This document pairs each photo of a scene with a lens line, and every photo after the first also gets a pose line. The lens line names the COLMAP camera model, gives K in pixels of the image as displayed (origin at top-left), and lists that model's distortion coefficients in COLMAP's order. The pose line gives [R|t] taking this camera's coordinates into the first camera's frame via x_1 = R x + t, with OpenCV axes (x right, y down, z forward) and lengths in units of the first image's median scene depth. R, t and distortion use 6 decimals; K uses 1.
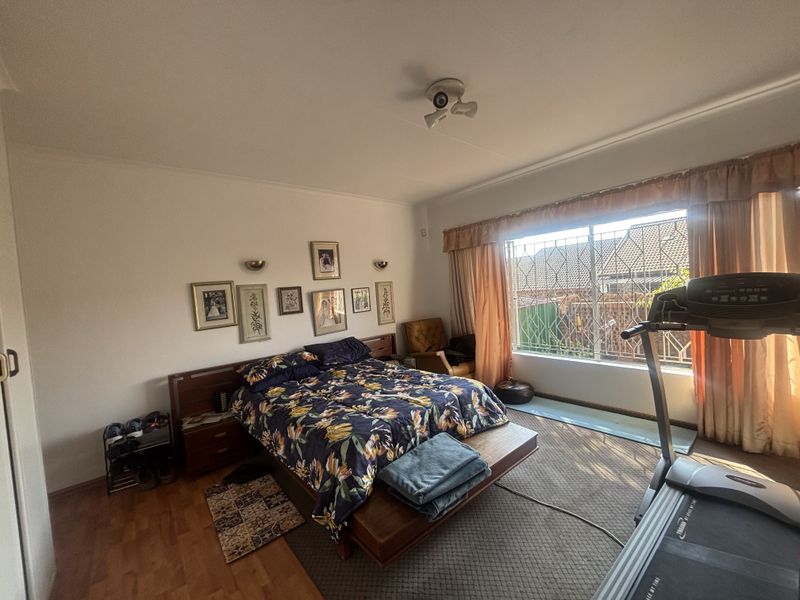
lens RADIAL K [[320.7, 0, 396.6], [0, 320.7, 300.6], [0, 0, 1]] dist [0.004098, -0.000019]
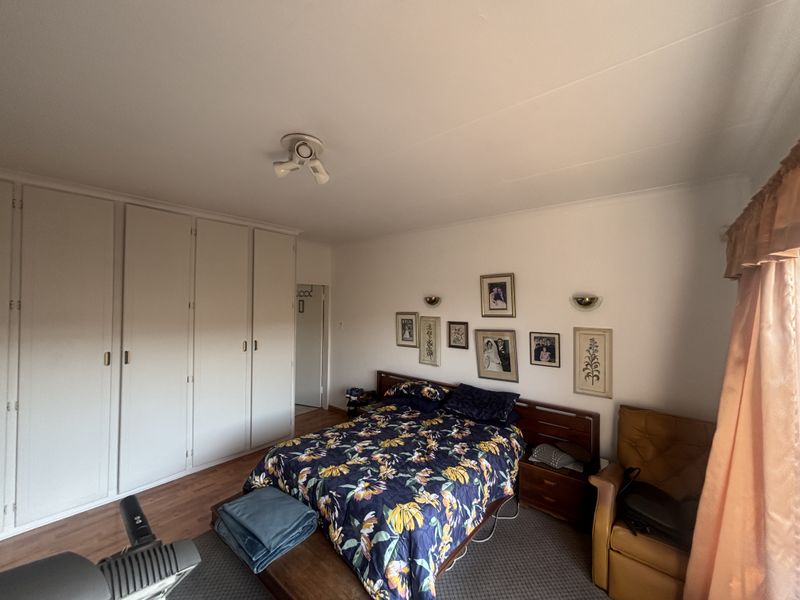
lens RADIAL K [[320.7, 0, 396.0], [0, 320.7, 298.2], [0, 0, 1]] dist [0.004098, -0.000019]
pose [[0.165391, 0.064031, -0.984147, 0.684939], [-0.052413, 0.997051, 0.056062, -0.176345], [0.984834, 0.042310, 0.168259, 0.676283]]
